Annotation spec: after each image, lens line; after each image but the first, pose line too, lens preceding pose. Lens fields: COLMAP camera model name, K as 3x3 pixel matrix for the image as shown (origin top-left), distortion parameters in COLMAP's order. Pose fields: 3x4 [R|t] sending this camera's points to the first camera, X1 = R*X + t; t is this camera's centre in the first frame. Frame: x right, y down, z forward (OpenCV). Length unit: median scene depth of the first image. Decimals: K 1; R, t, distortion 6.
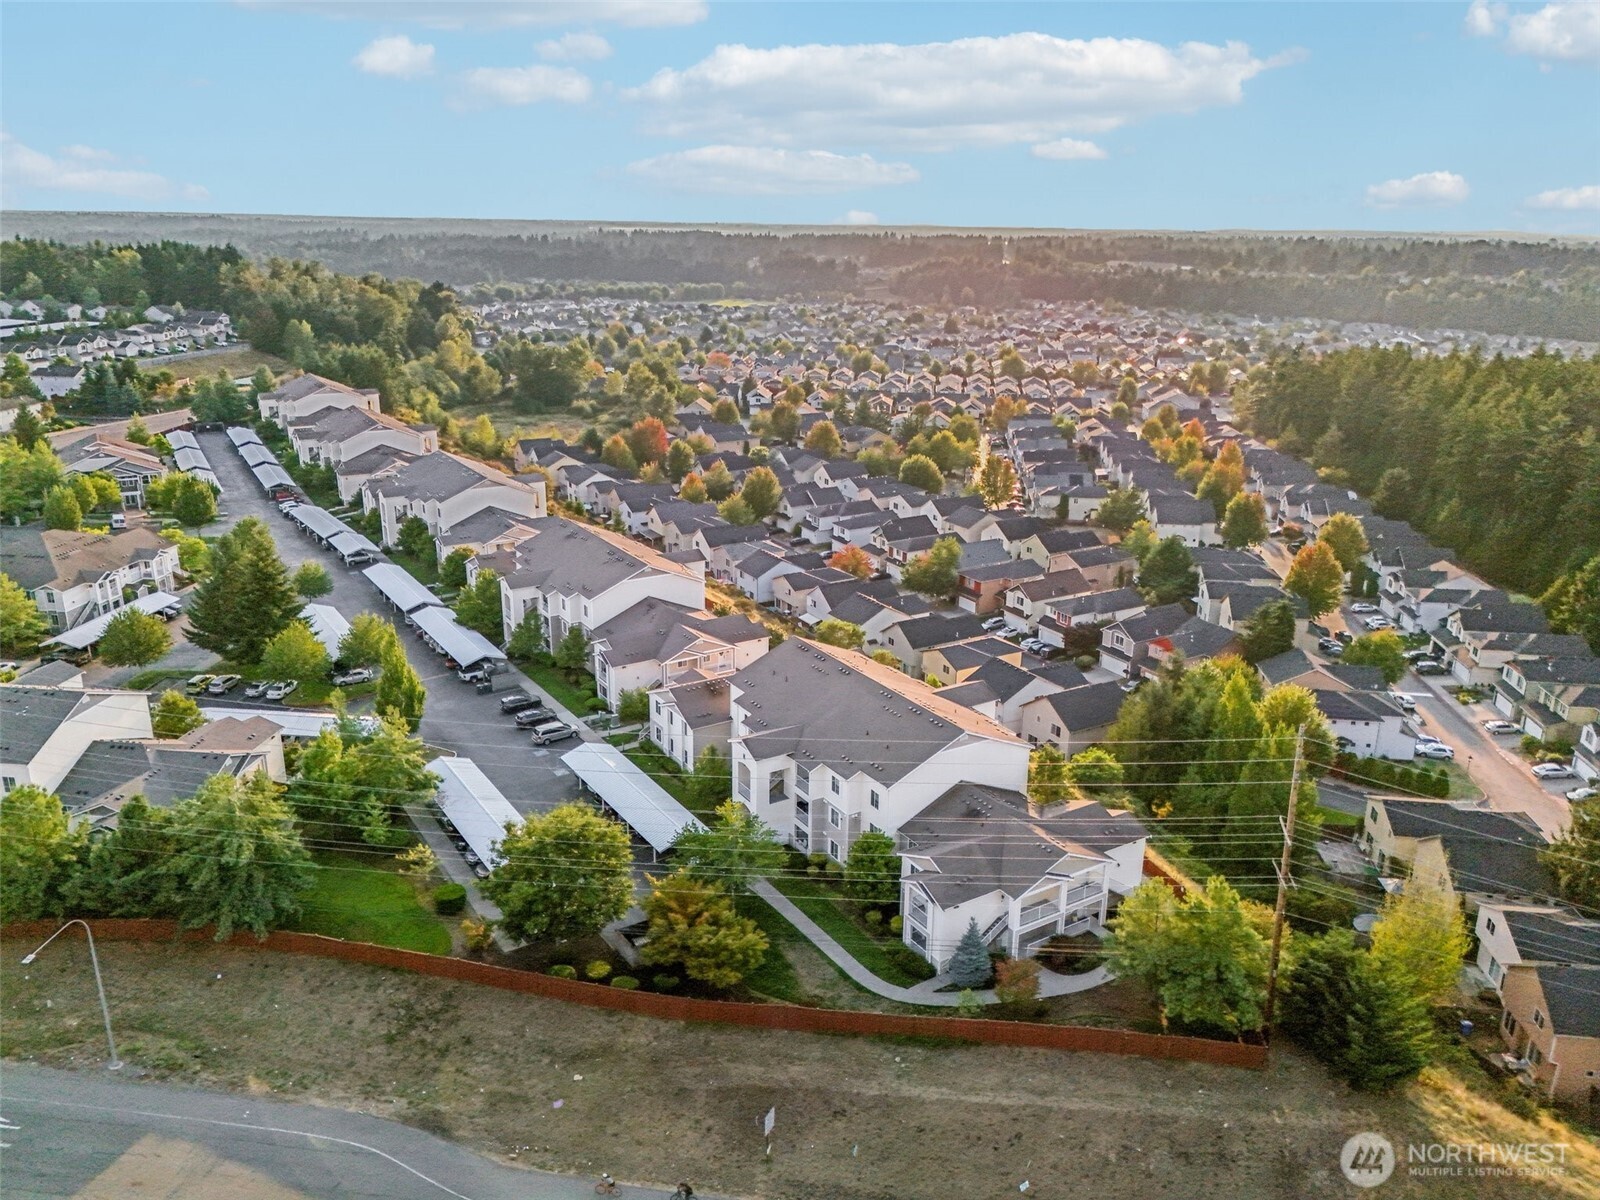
lens RADIAL K [[1173.4, 0, 804.3], [0, 1173.4, 599.5], [0, 0, 1]] dist [0.087857, -0.110186]
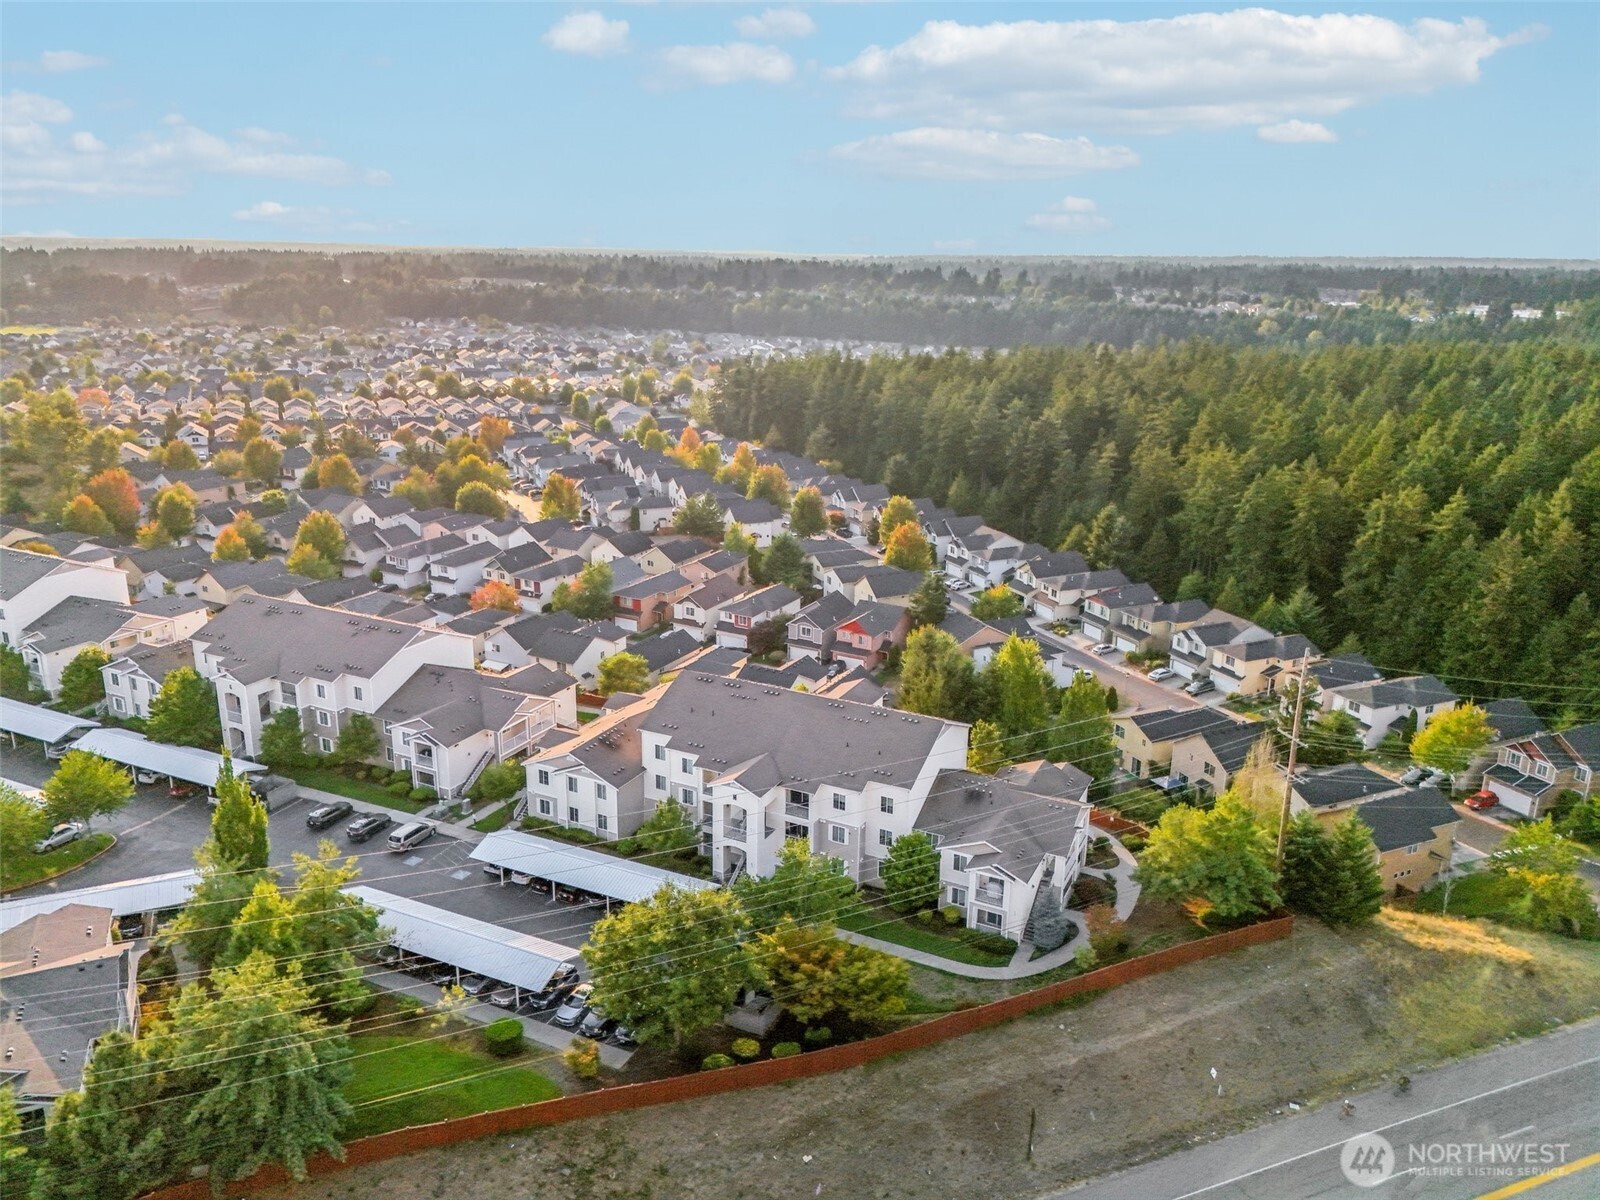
lens RADIAL K [[1173.4, 0, 804.3], [0, 1173.4, 599.5], [0, 0, 1]] dist [0.087857, -0.110186]
pose [[0.852771, -0.148485, 0.500733, -0.262822], [0.154910, 0.987503, 0.029012, -0.025150], [-0.498783, 0.052828, 0.865115, 0.077246]]
